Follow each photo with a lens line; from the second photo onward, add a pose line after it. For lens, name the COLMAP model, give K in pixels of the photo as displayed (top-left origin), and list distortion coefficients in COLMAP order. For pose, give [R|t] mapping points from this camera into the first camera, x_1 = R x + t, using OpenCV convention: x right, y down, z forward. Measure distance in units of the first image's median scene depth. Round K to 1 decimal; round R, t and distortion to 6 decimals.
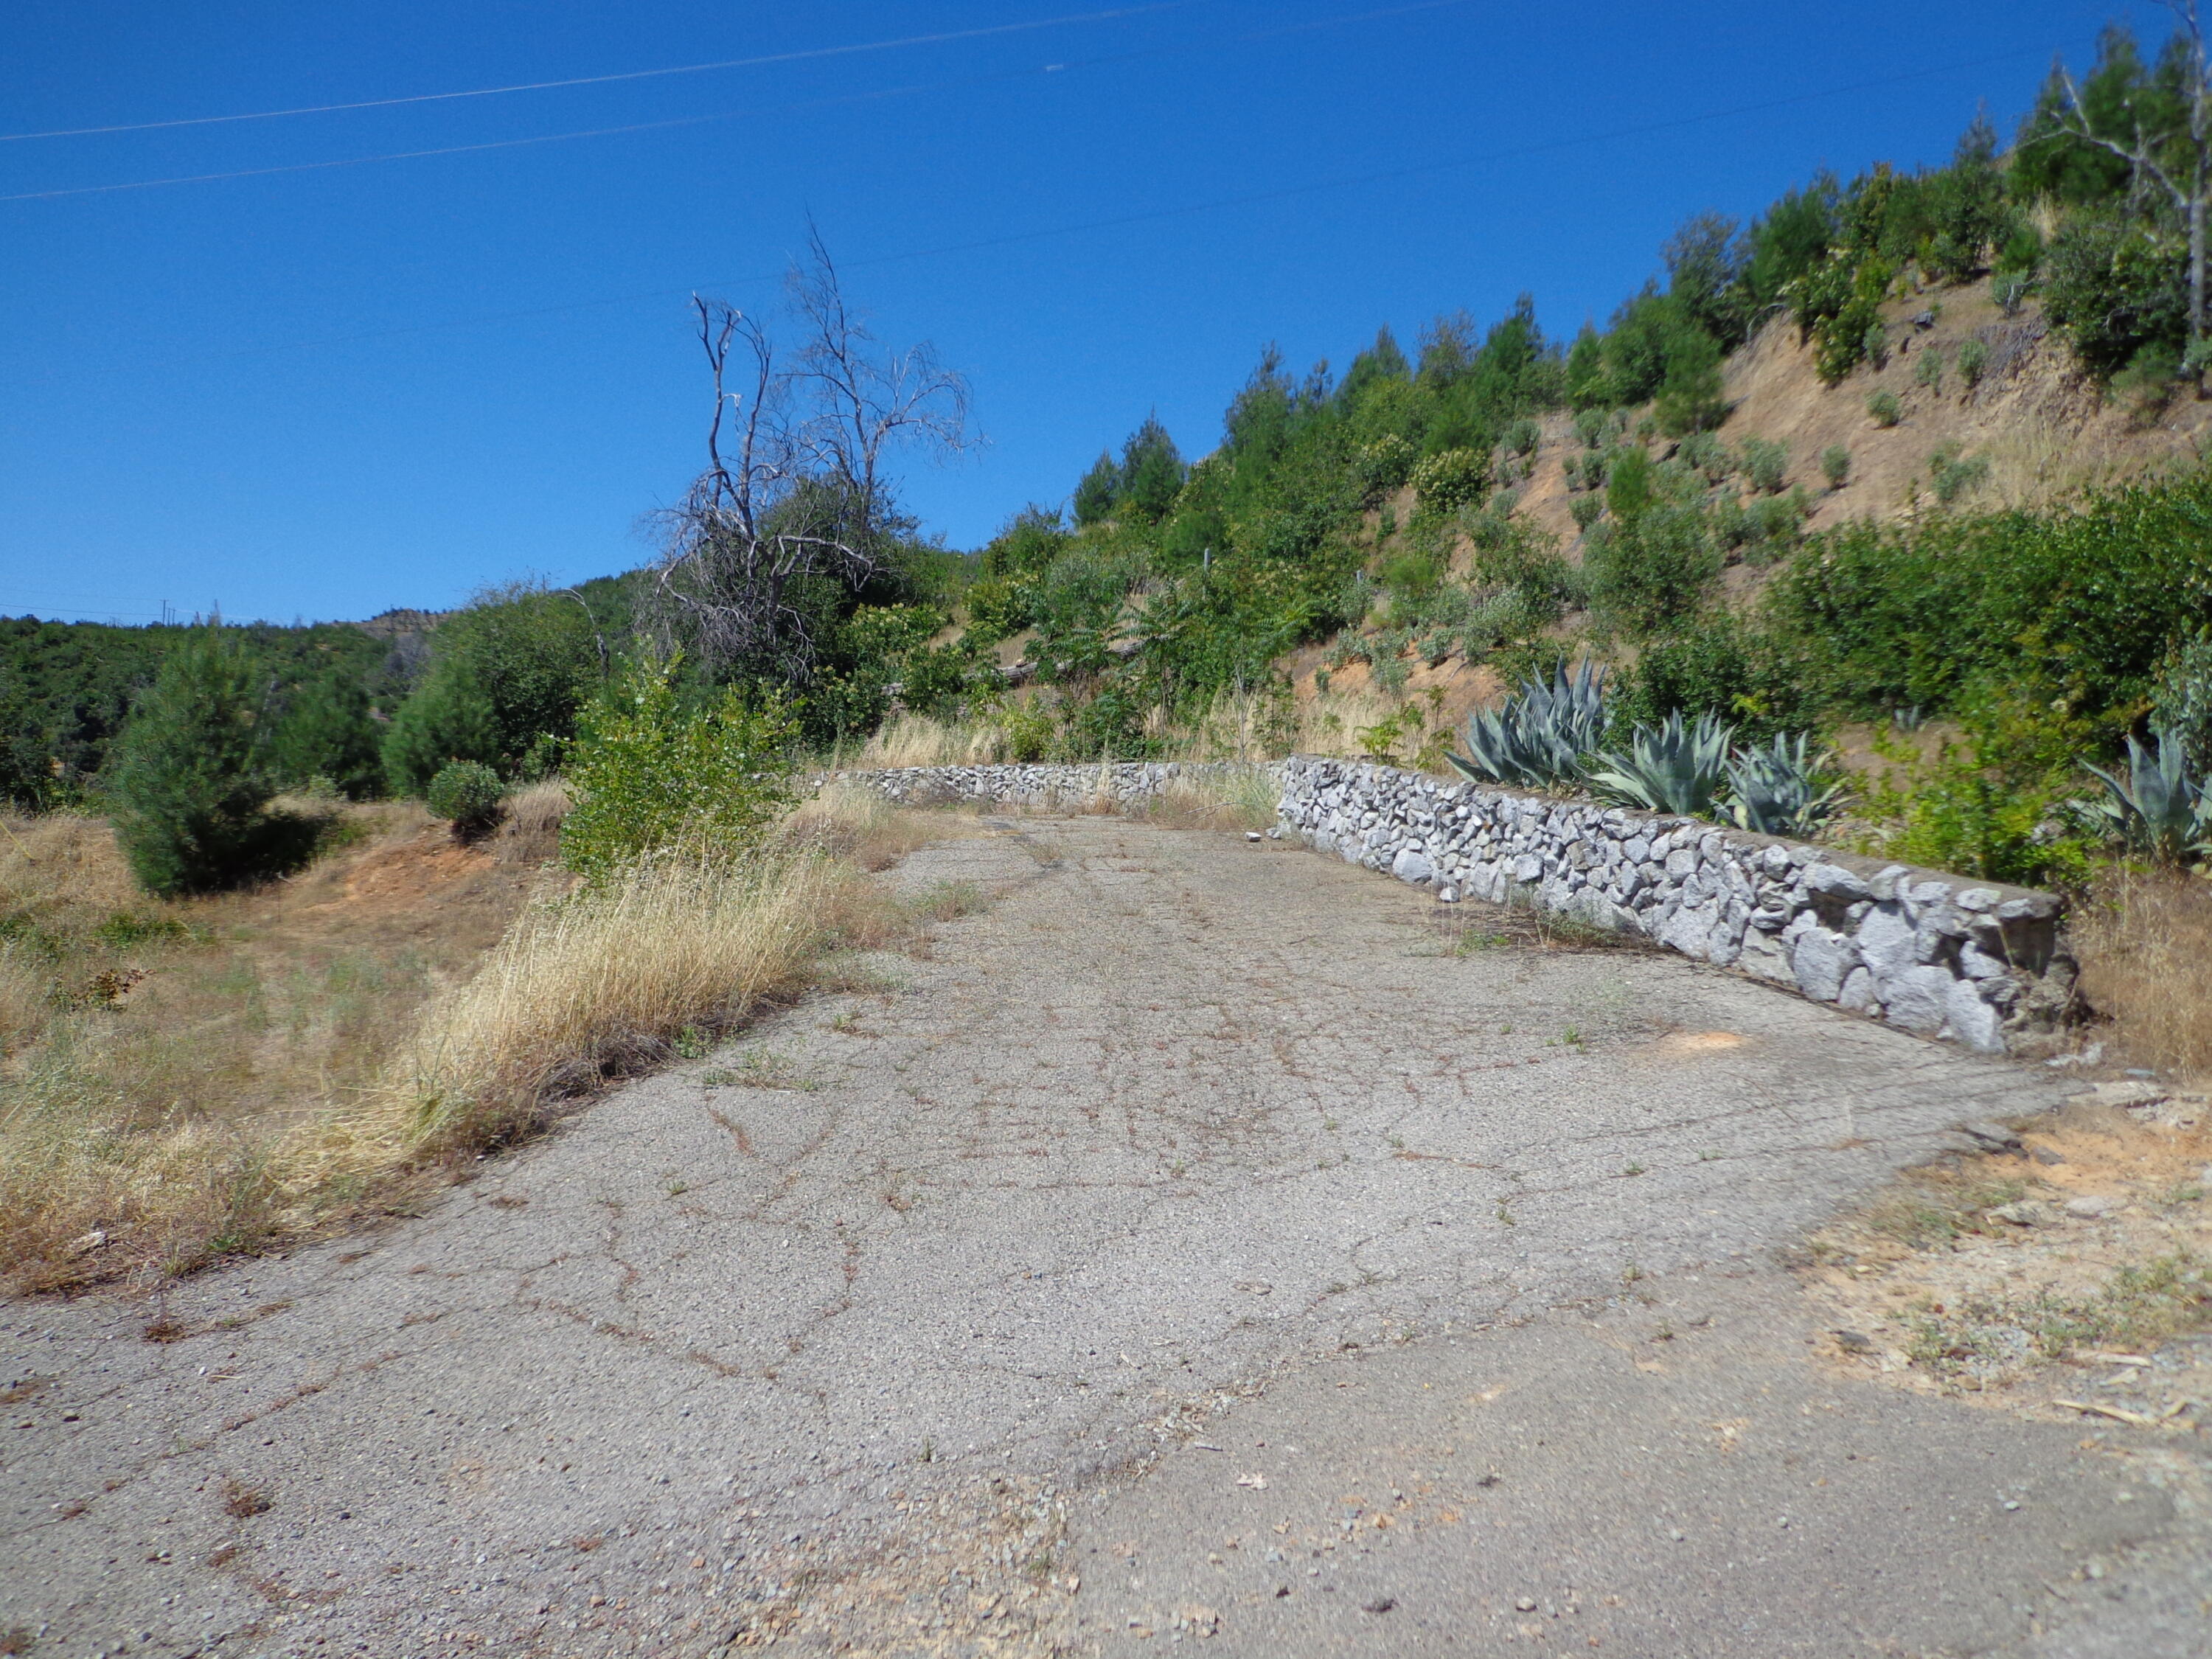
lens RADIAL K [[1623.0, 0, 1099.0], [0, 1623.0, 817.0], [0, 0, 1]] dist [-0.008062, 0.014018]
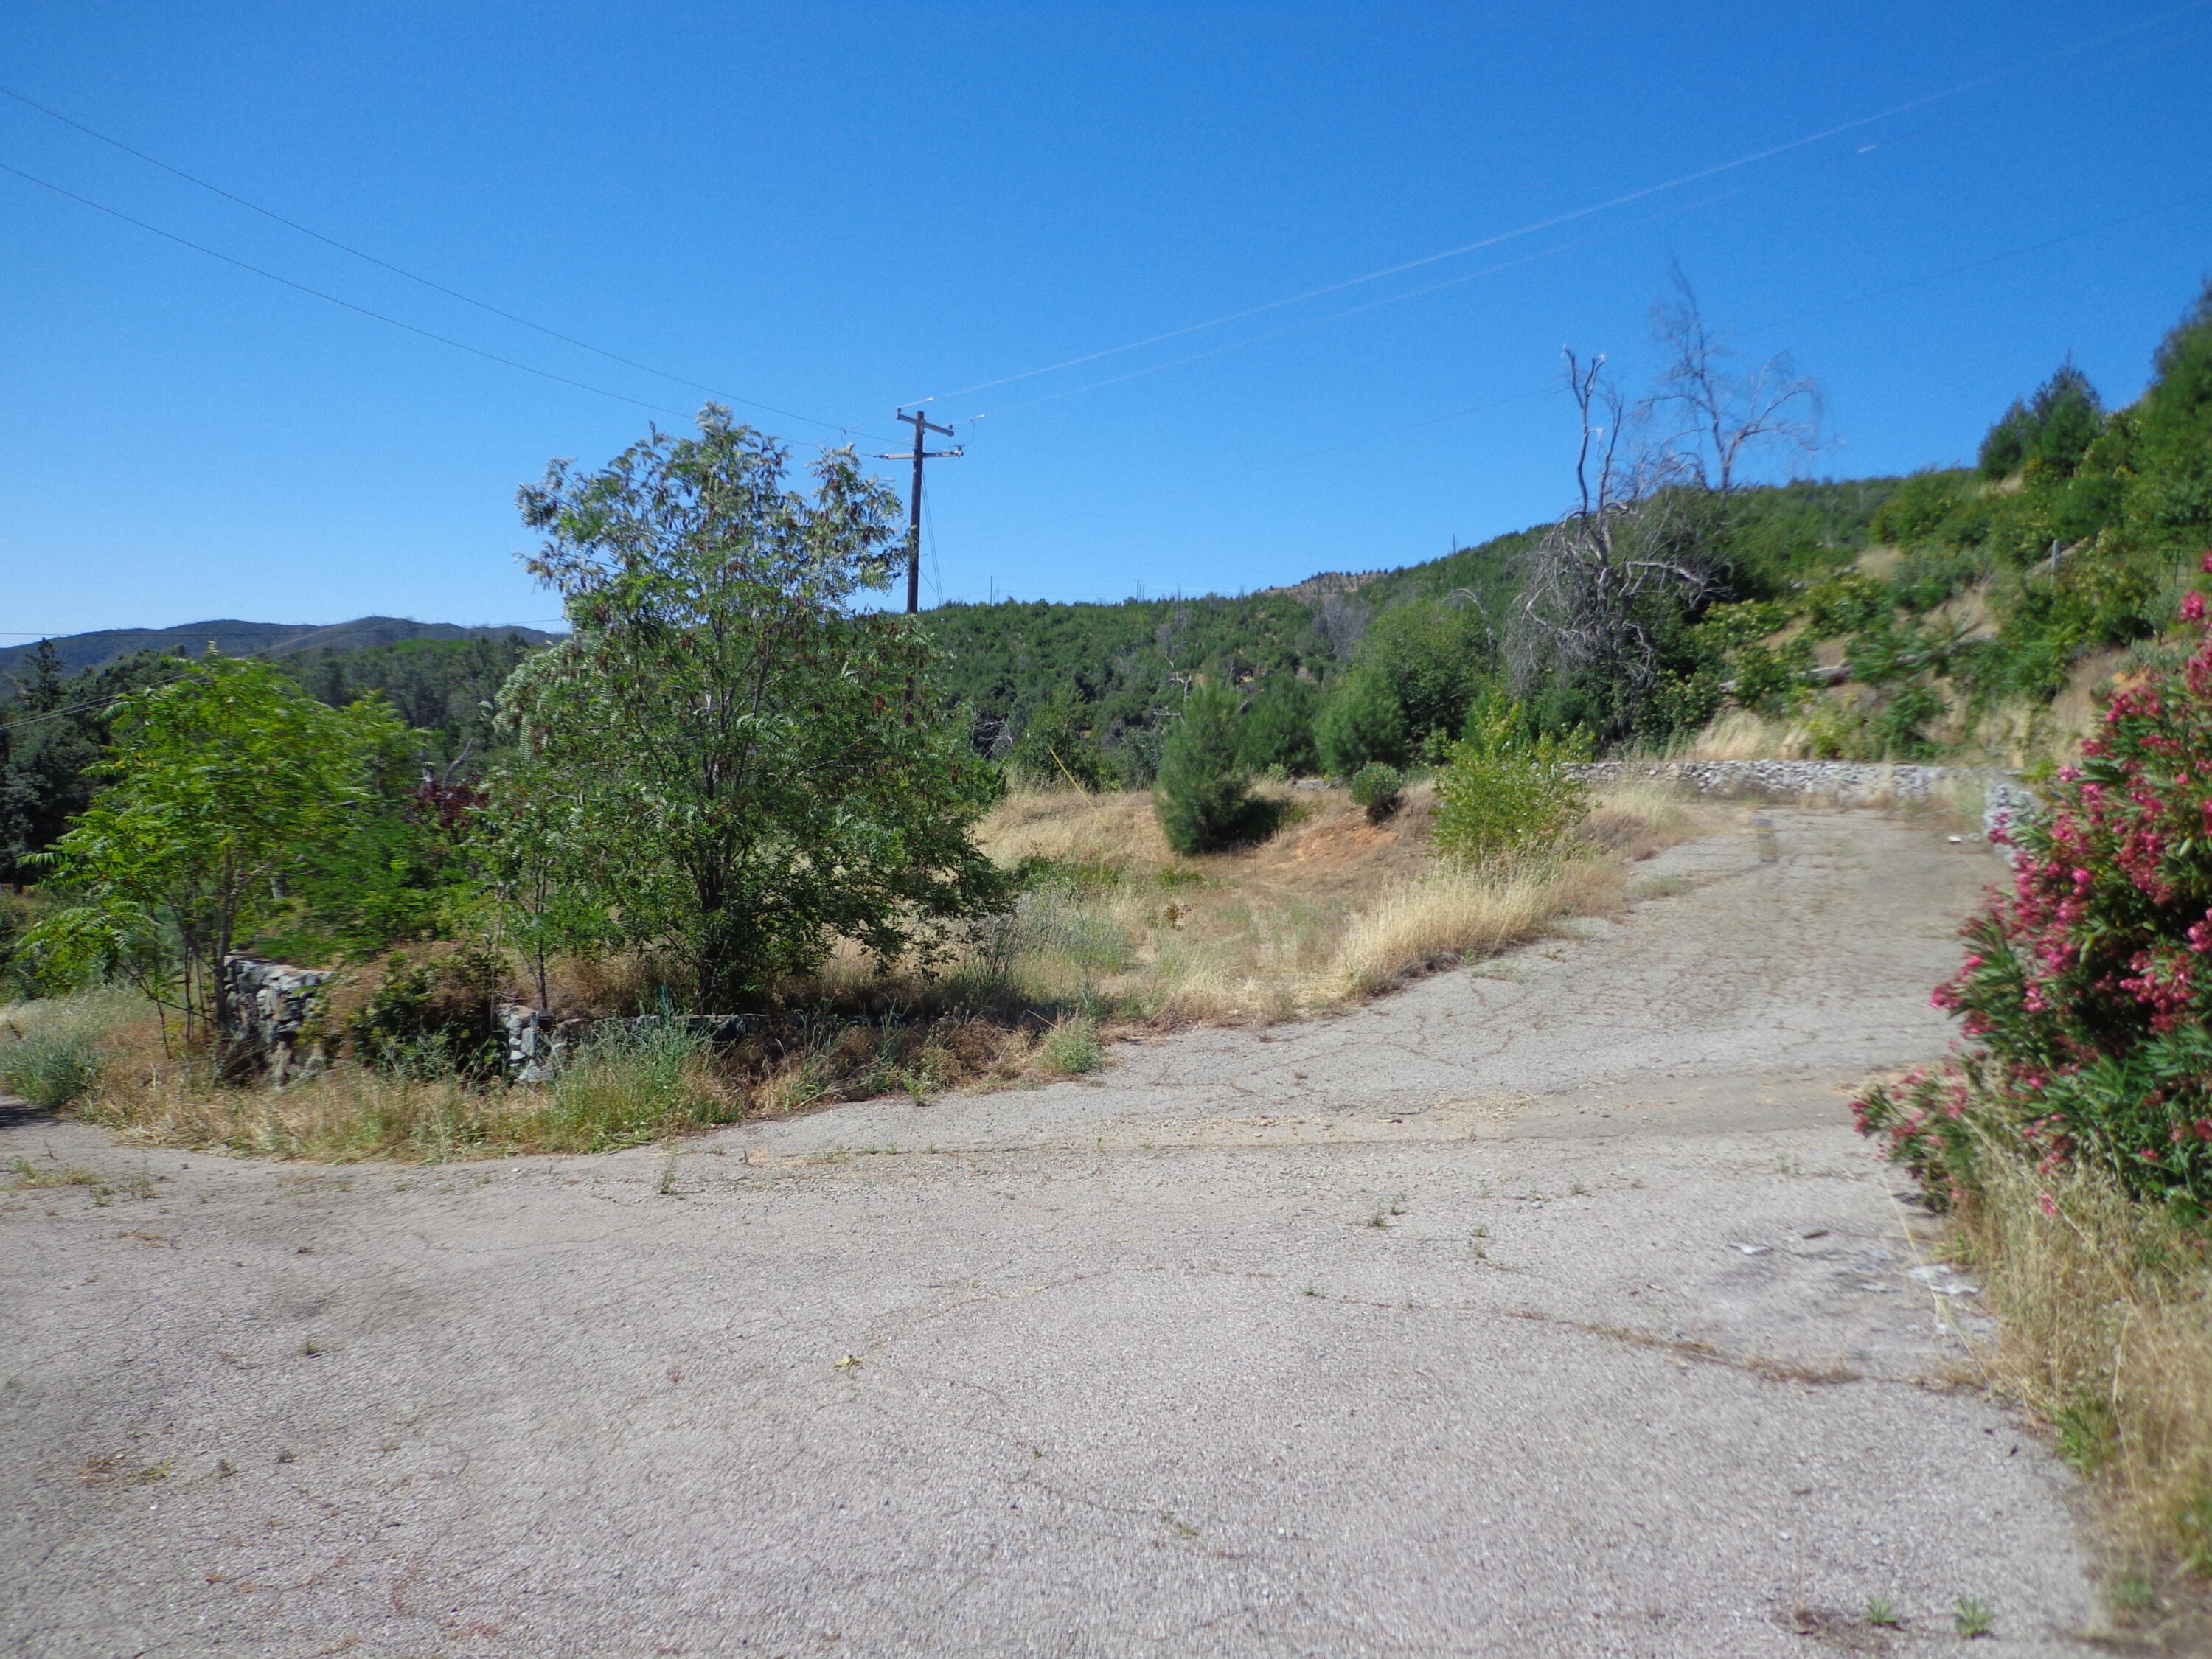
lens RADIAL K [[1623.0, 0, 1099.0], [0, 1623.0, 817.0], [0, 0, 1]] dist [-0.008062, 0.014018]
pose [[0.855179, 0.018302, -0.518009, 0.101749], [-0.001648, 0.999467, 0.032591, -0.026483], [0.518330, -0.027018, 0.854754, -0.249335]]
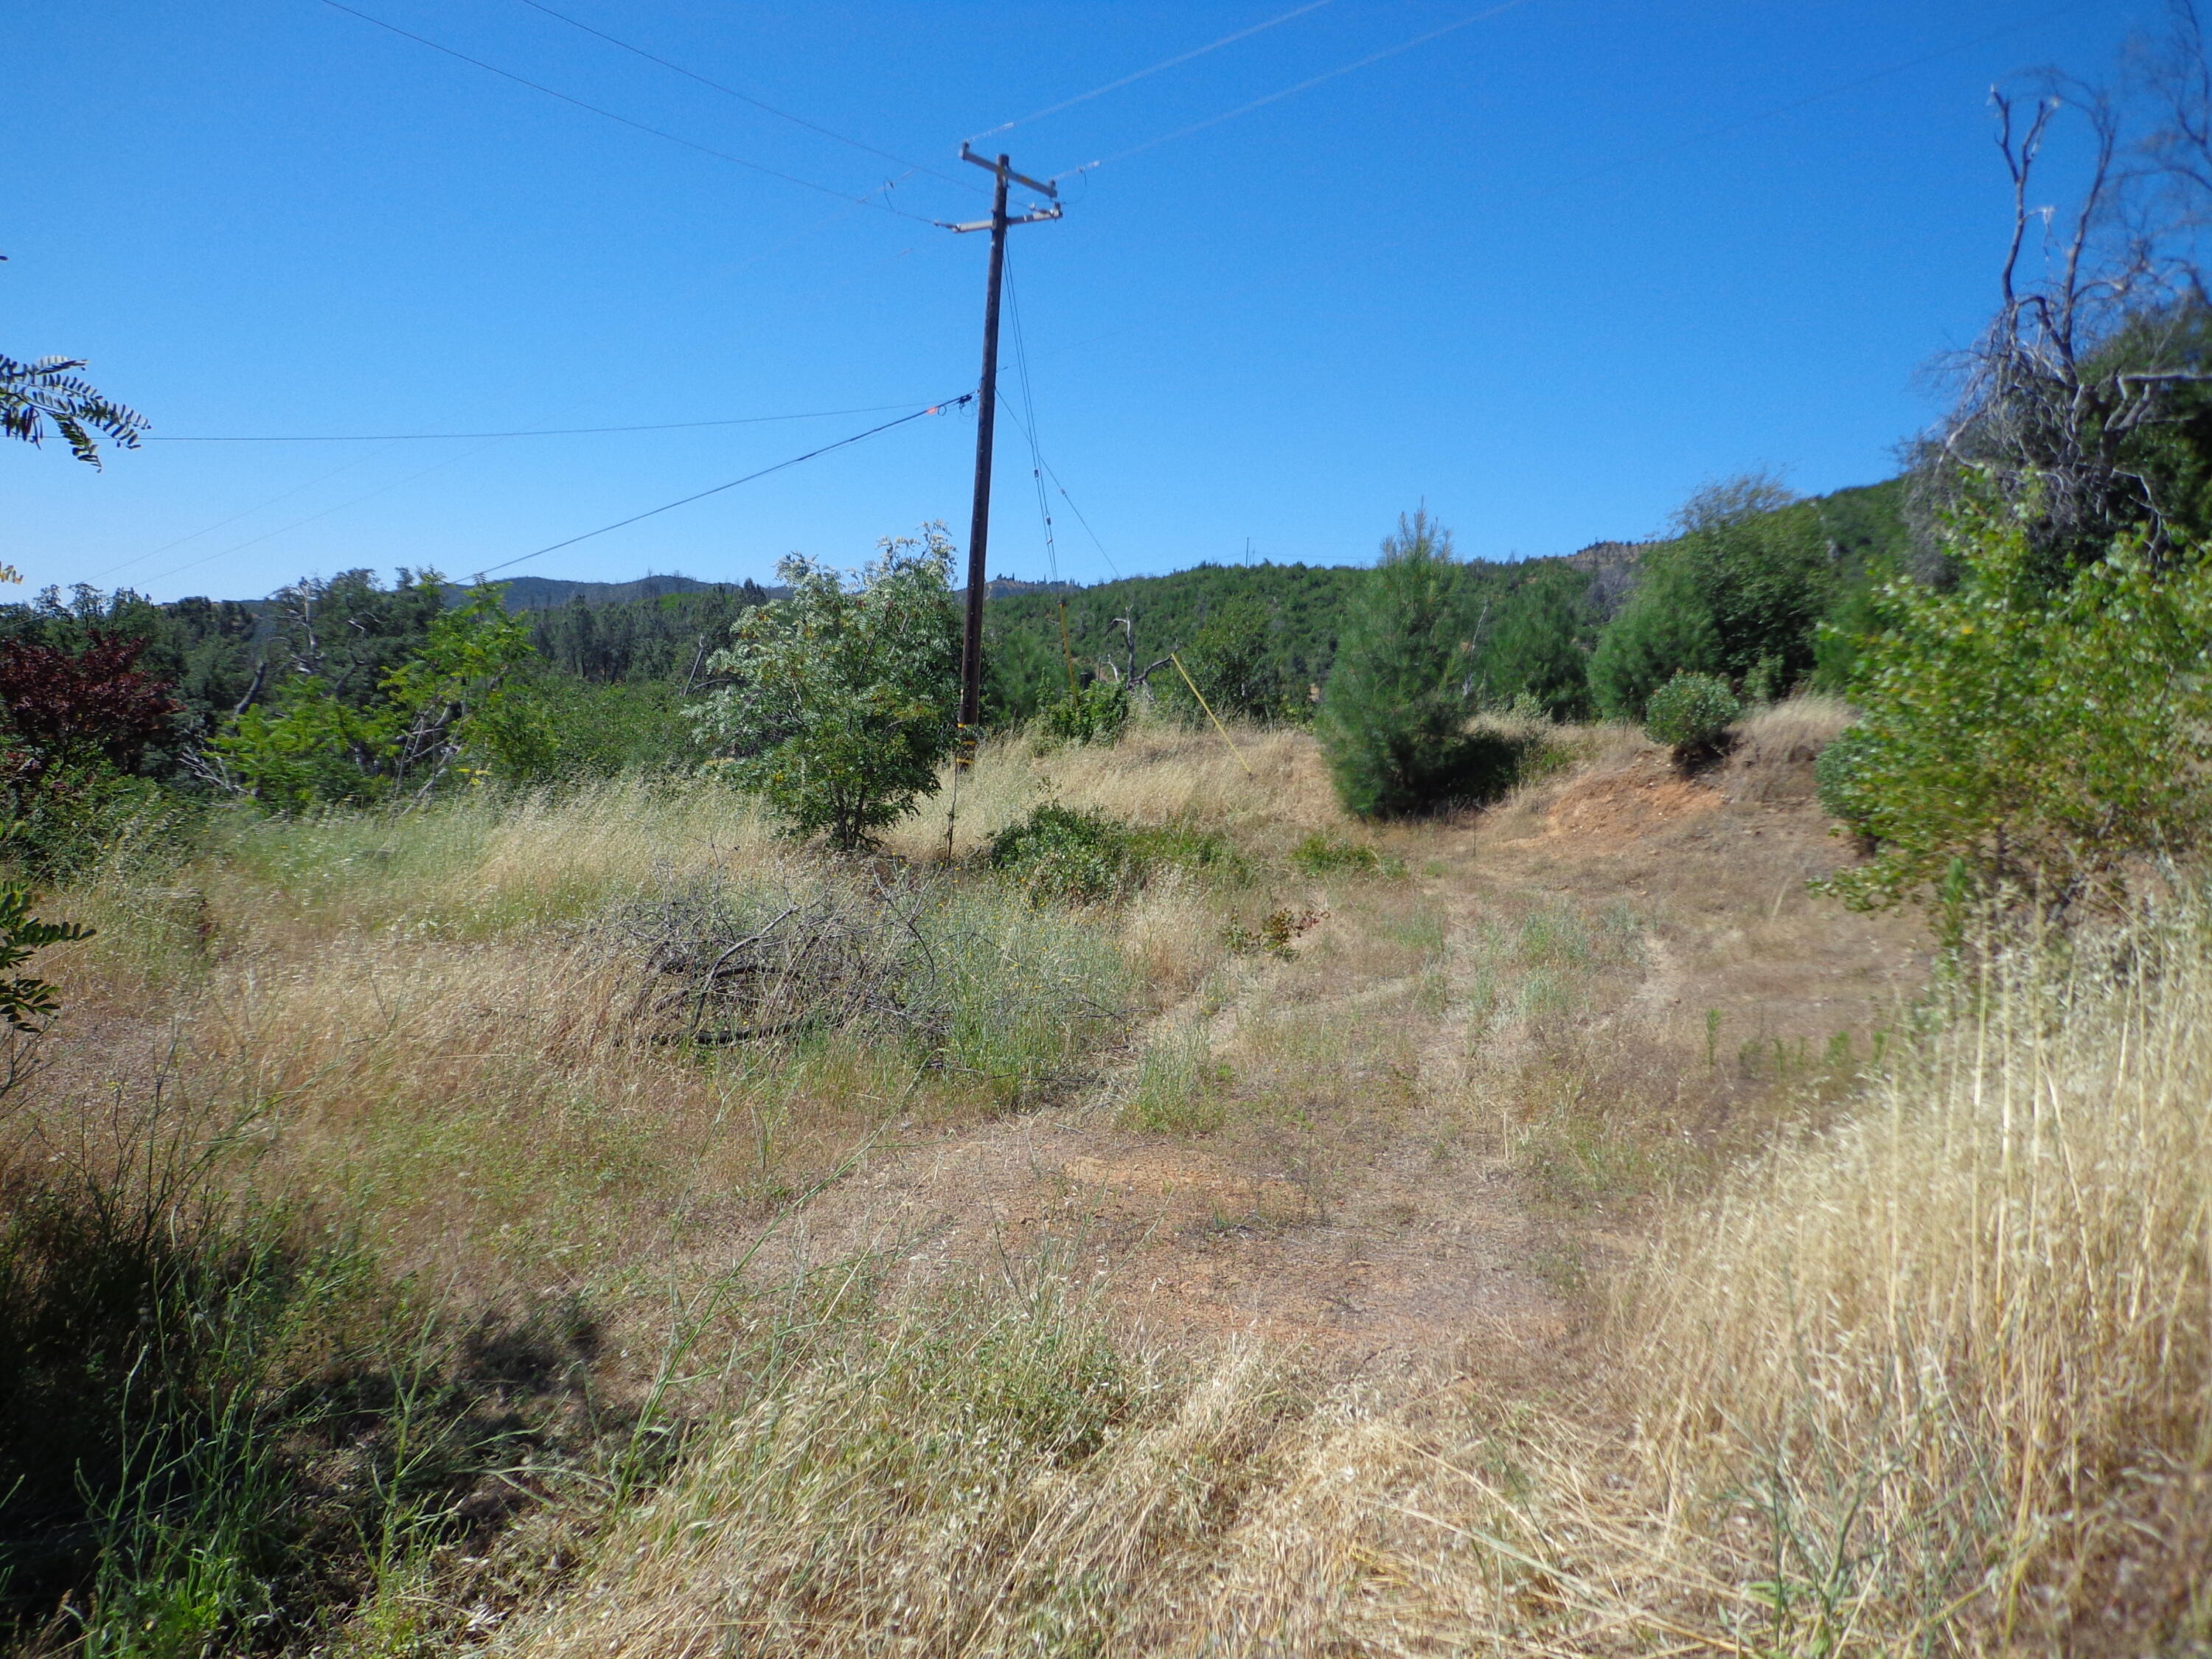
lens RADIAL K [[1623.0, 0, 1099.0], [0, 1623.0, 817.0], [0, 0, 1]] dist [-0.008062, 0.014018]
pose [[0.762281, 0.057214, -0.644713, -0.071142], [-0.029427, 0.998119, 0.053783, 0.001749], [0.646577, -0.022026, 0.762530, 0.148506]]
